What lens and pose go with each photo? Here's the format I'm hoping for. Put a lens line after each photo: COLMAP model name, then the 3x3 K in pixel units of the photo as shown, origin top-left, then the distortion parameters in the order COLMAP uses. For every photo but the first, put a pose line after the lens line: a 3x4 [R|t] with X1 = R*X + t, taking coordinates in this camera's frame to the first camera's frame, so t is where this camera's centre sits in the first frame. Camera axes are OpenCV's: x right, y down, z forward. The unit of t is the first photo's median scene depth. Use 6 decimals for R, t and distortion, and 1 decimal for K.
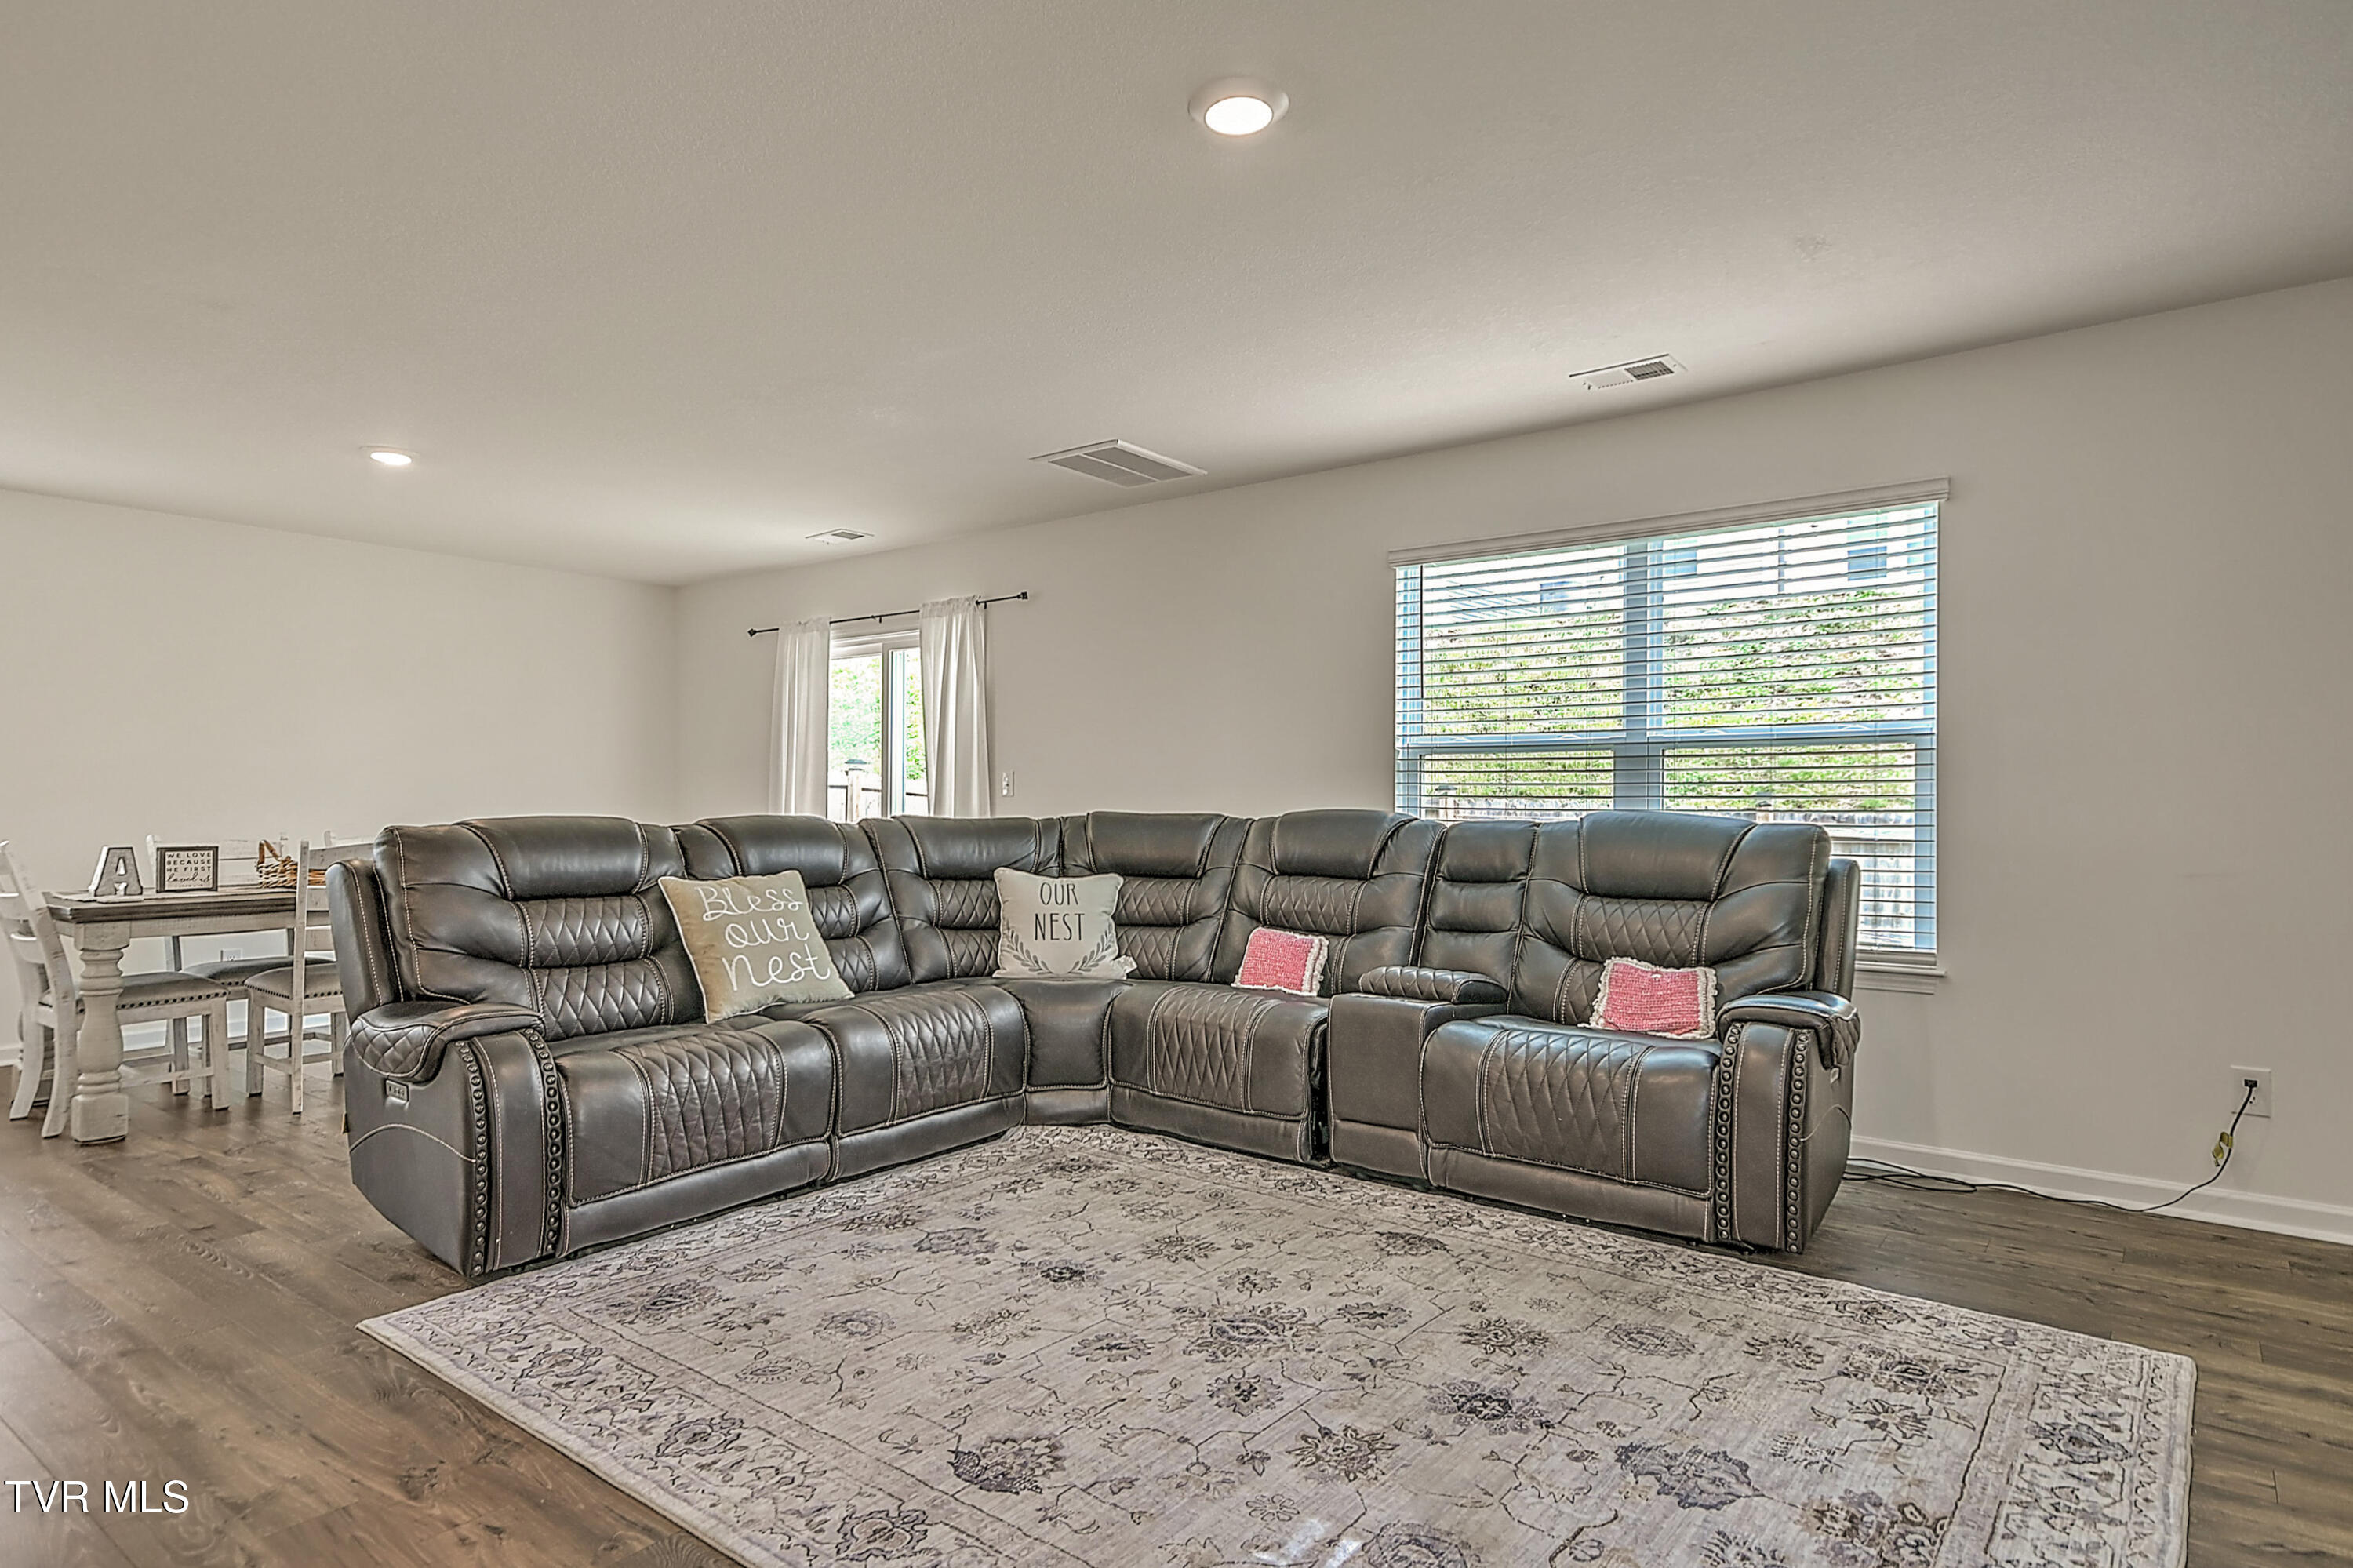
lens RADIAL K [[1271.5, 0, 1170.5], [0, 1271.5, 802.6], [0, 0, 1]] dist [0.023105, 0.000710]
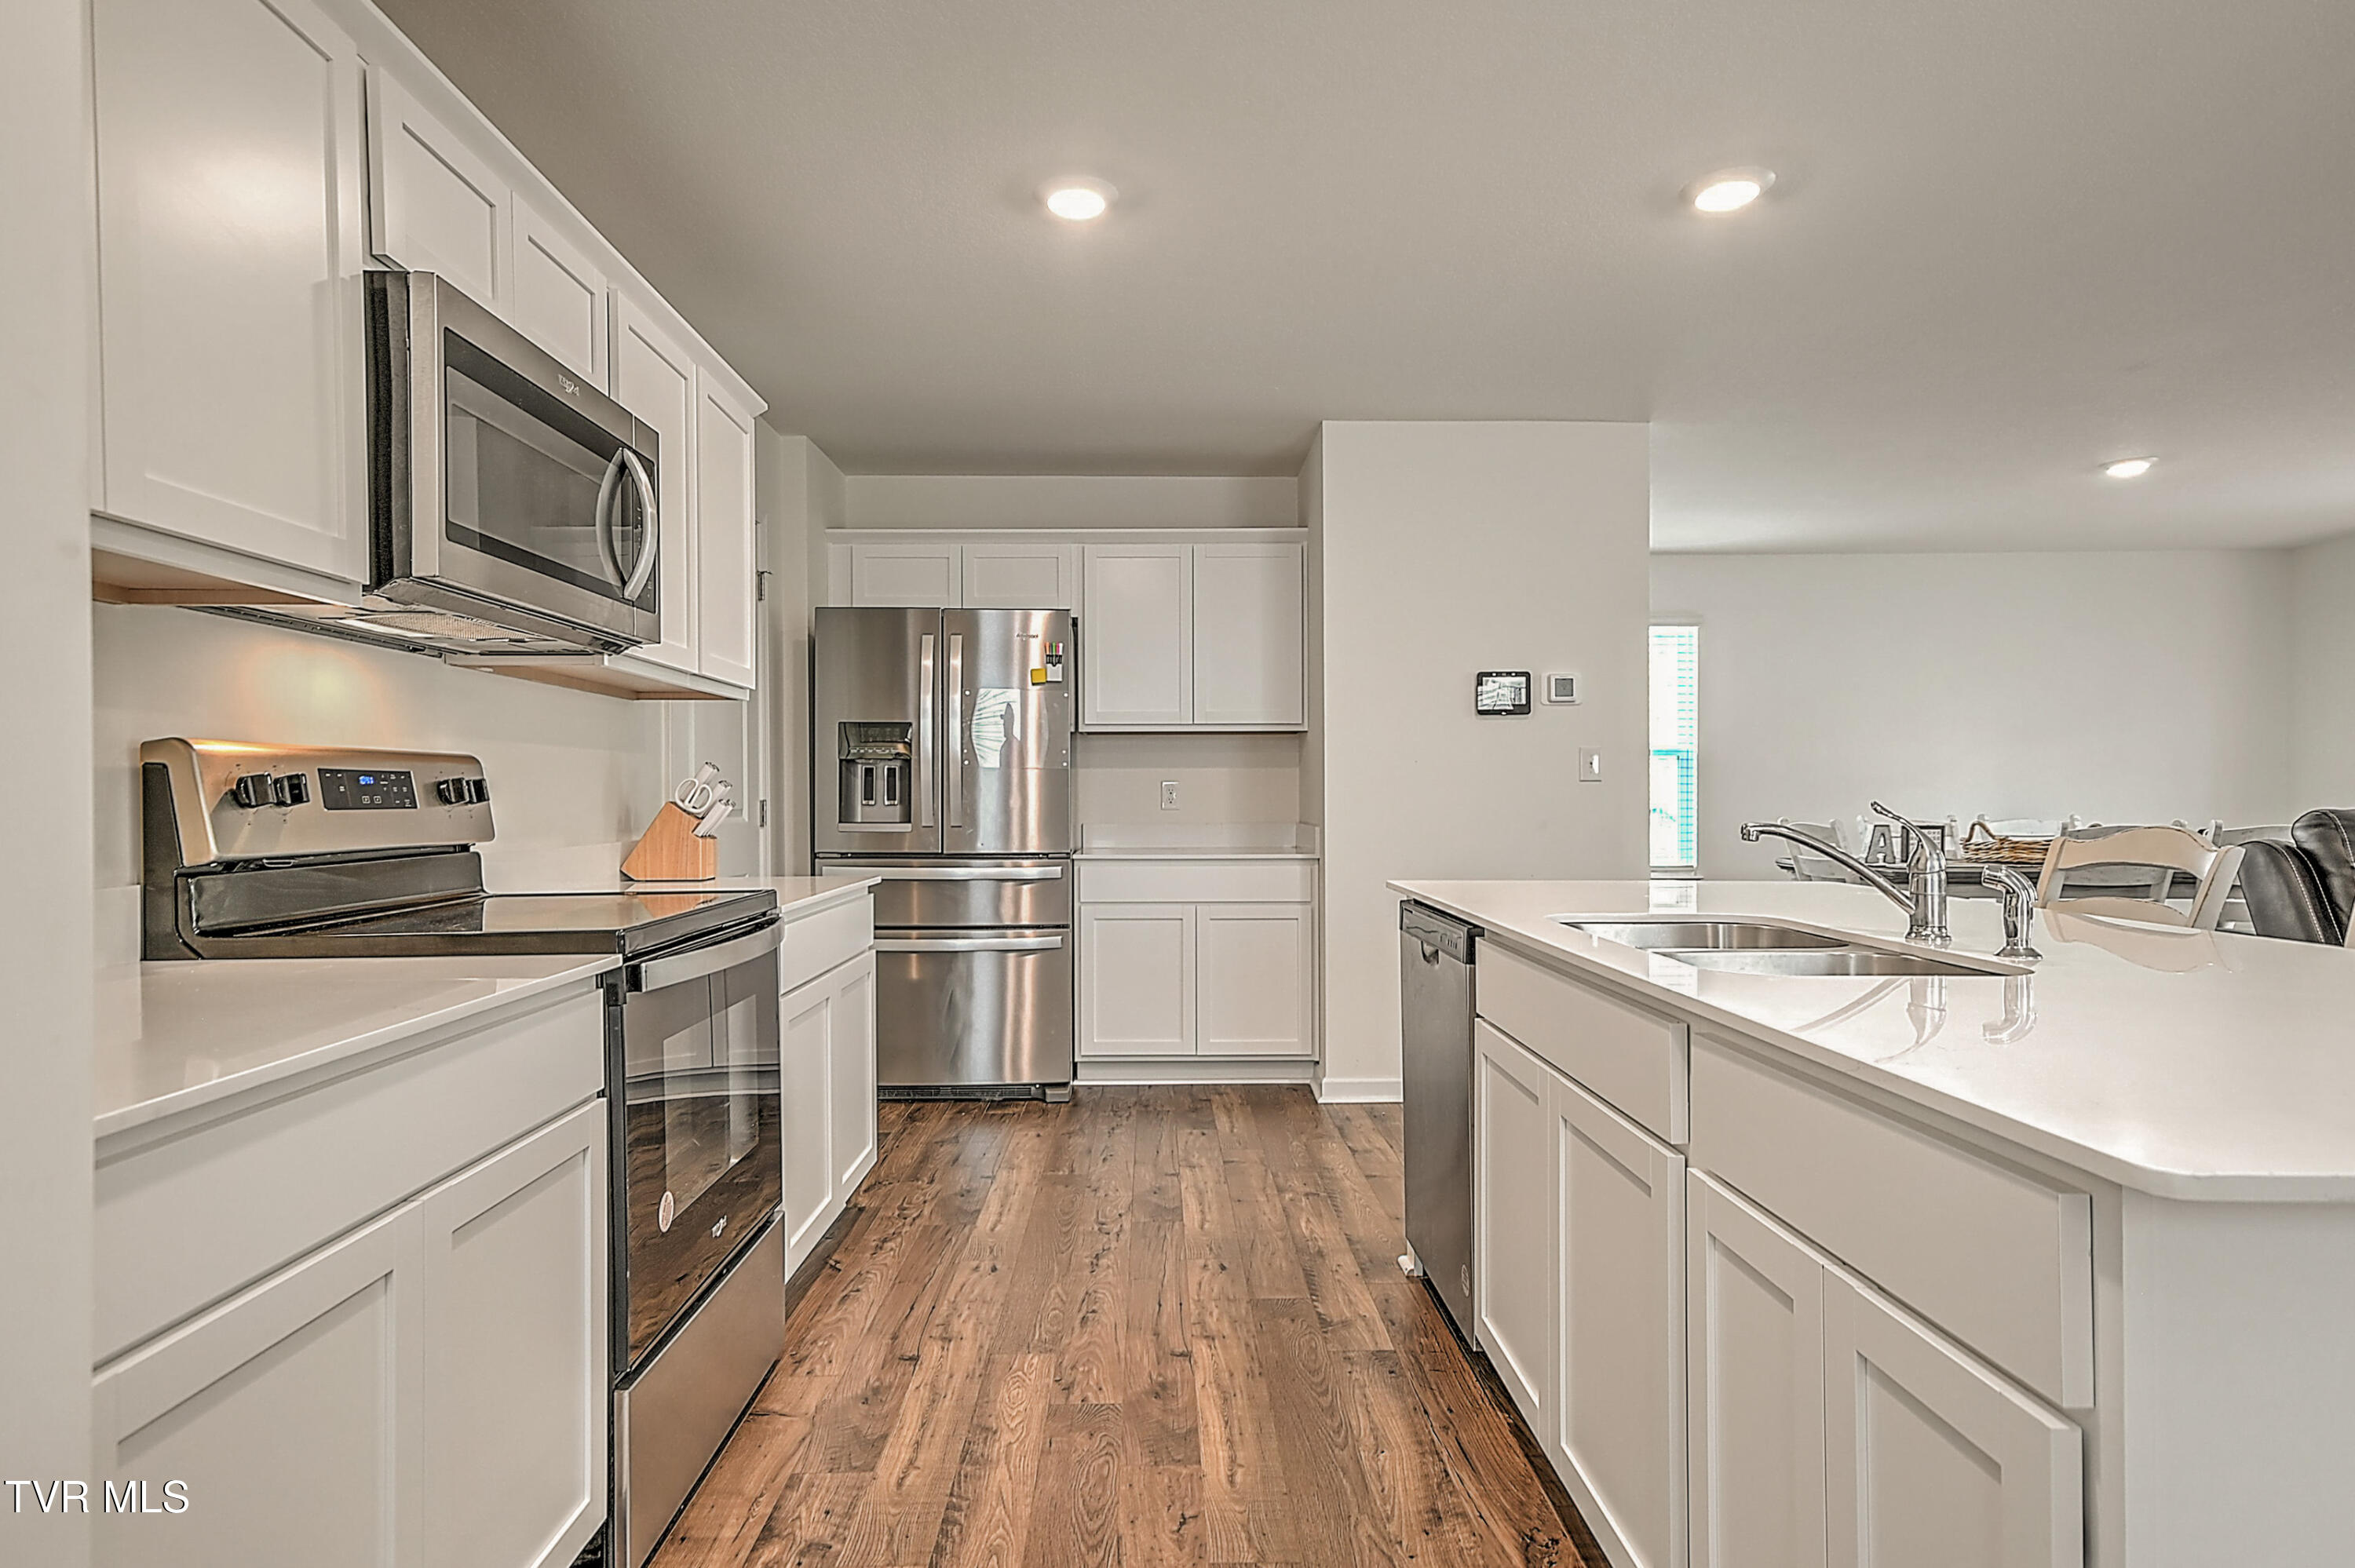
lens RADIAL K [[1272.4, 0, 1171.5], [0, 1272.4, 802.6], [0, 0, 1]] dist [0.023105, 0.000710]
pose [[0.622901, 0.001404, -0.782300, -0.333282], [0.005473, 0.999966, 0.006152, 0.001530], [0.782282, -0.008114, 0.622872, -0.393452]]
